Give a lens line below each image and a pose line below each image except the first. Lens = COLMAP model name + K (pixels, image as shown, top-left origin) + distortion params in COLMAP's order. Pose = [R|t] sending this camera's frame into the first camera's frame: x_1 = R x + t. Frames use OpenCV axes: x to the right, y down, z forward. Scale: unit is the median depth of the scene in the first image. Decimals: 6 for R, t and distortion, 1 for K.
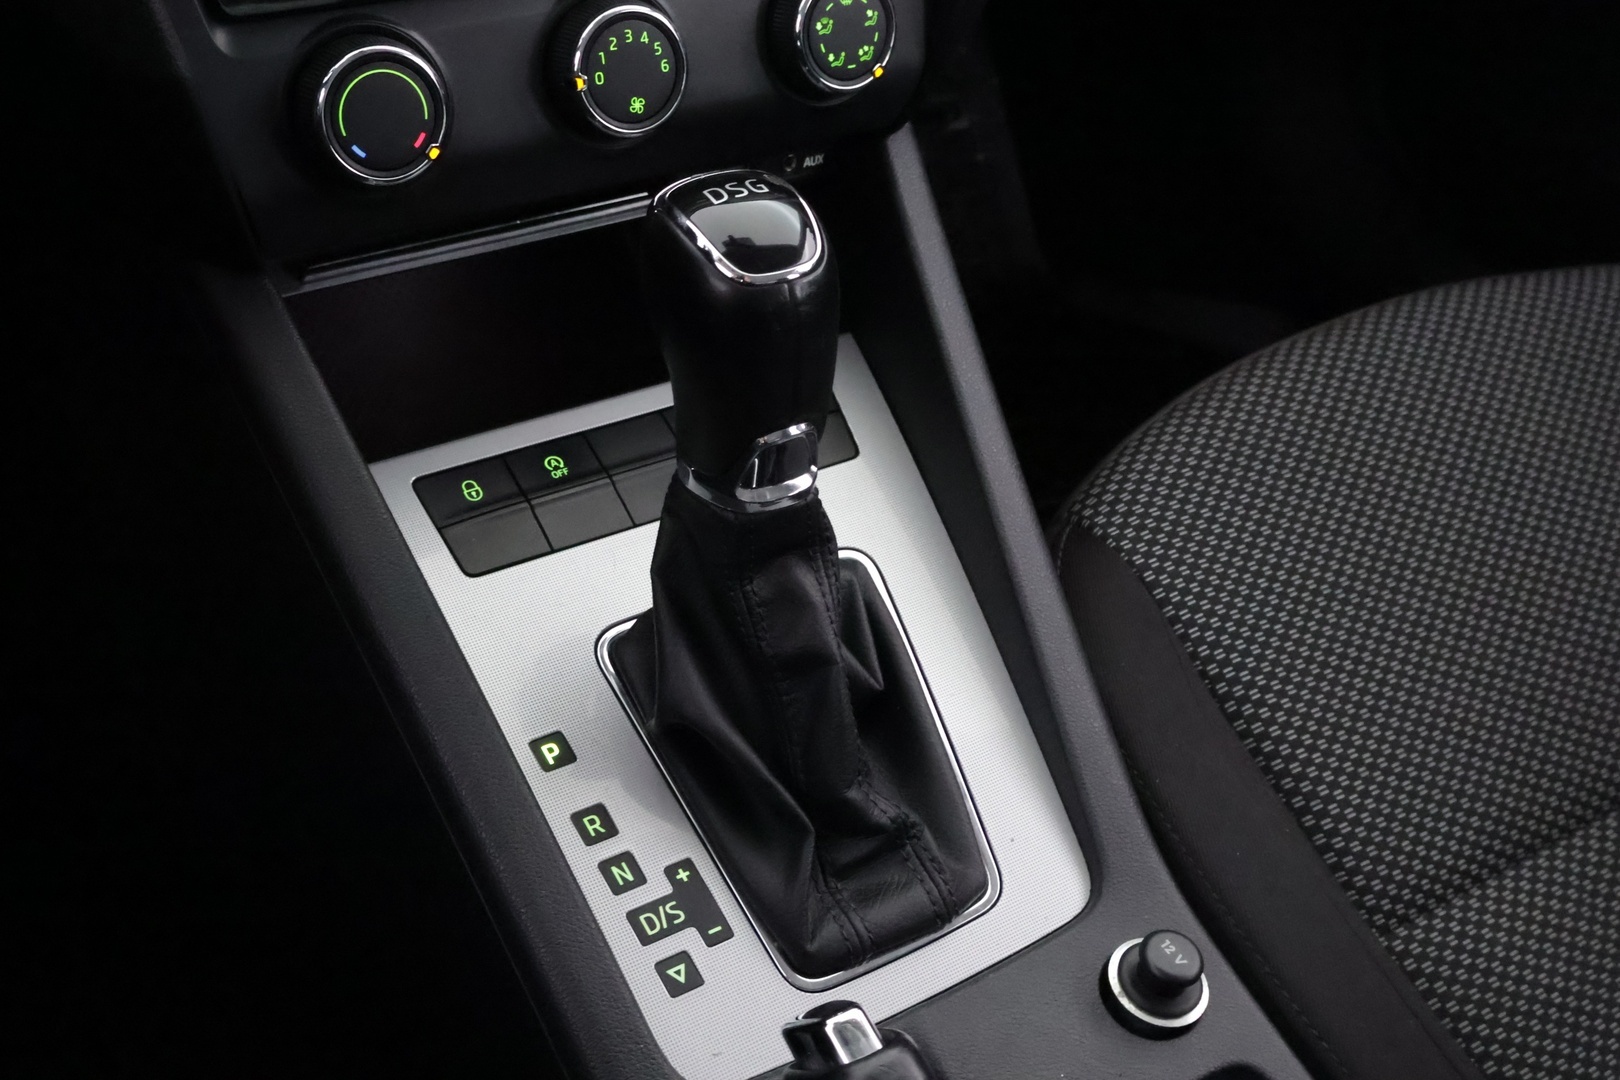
lens RADIAL K [[1779.2, 0, 810.0], [0, 1779.2, 540.0], [0, 0, 1]] dist [0.004343, -0.018172]
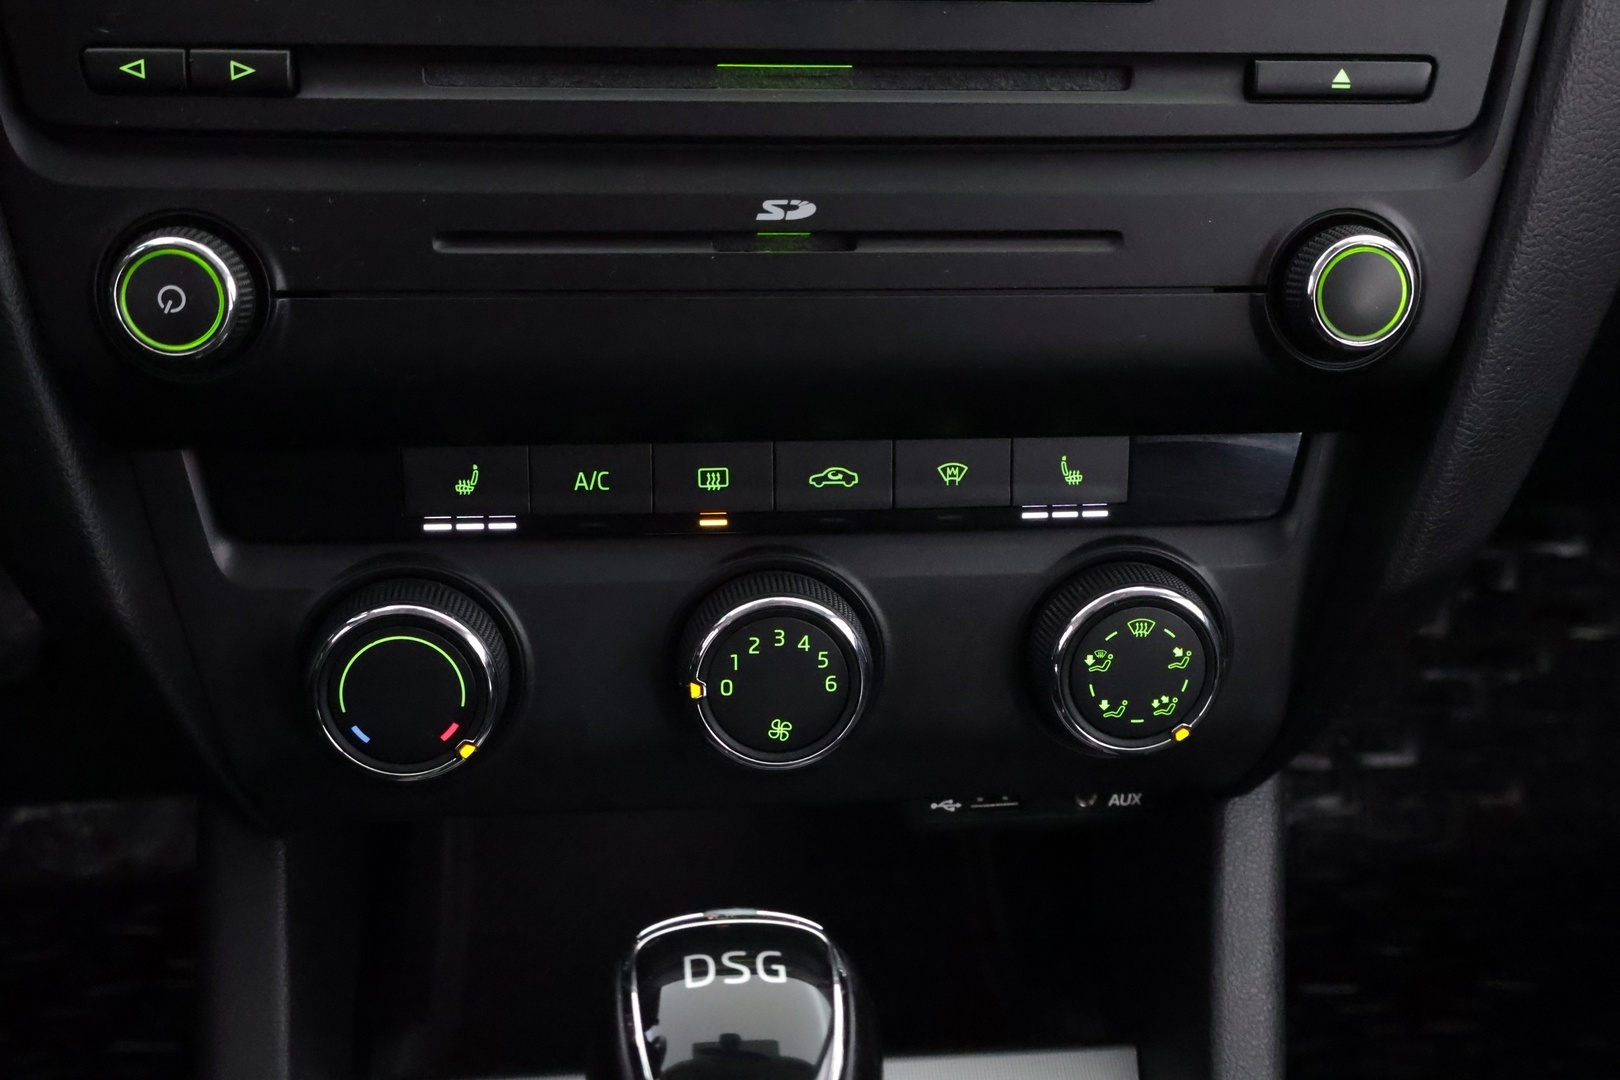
lens RADIAL K [[1779.2, 0, 810.0], [0, 1779.2, 540.0], [0, 0, 1]] dist [0.004343, -0.018172]
pose [[0.899319, 0.191344, -0.393208, 0.176354], [-0.251574, 0.961870, -0.107315, -0.245926], [0.357681, 0.195431, 0.913165, 0.351559]]
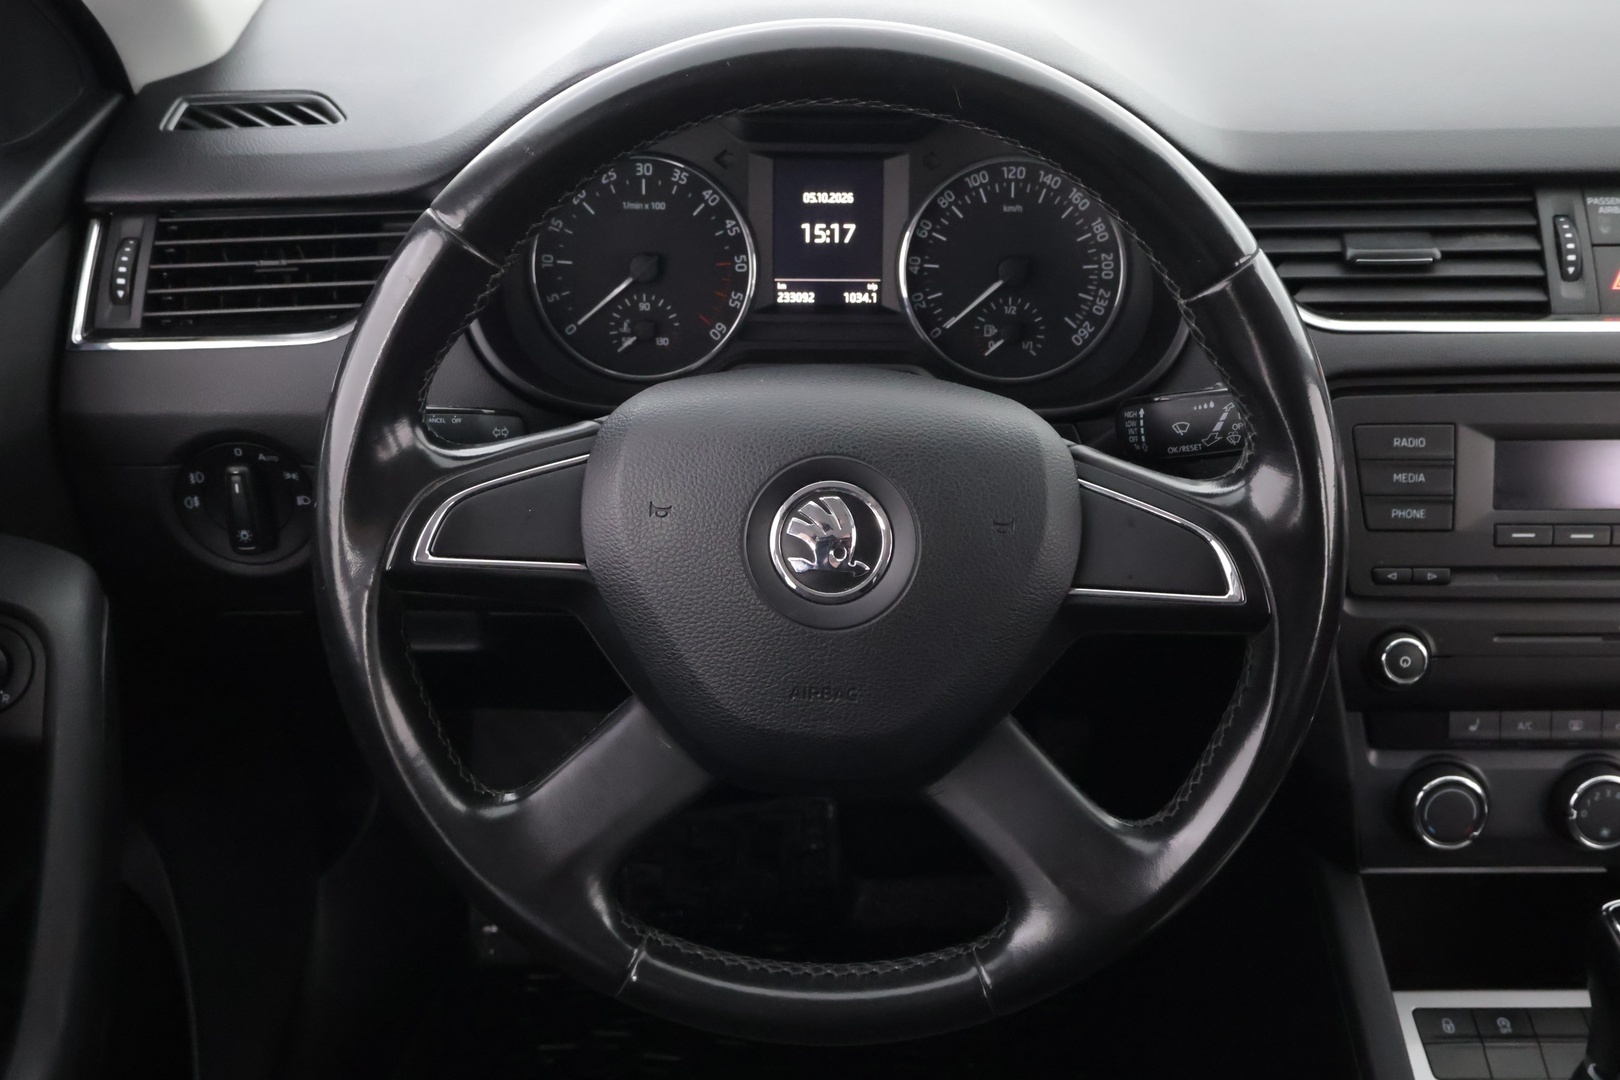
lens RADIAL K [[1706.1, 0, 810.0], [0, 1706.1, 540.0], [0, 0, 1]] dist [0.005319, -0.026816]
pose [[0.843368, 0.170682, -0.509507, 0.041970], [-0.278925, 0.949514, -0.143613, -0.067322], [0.459272, 0.263233, 0.848397, -0.777285]]
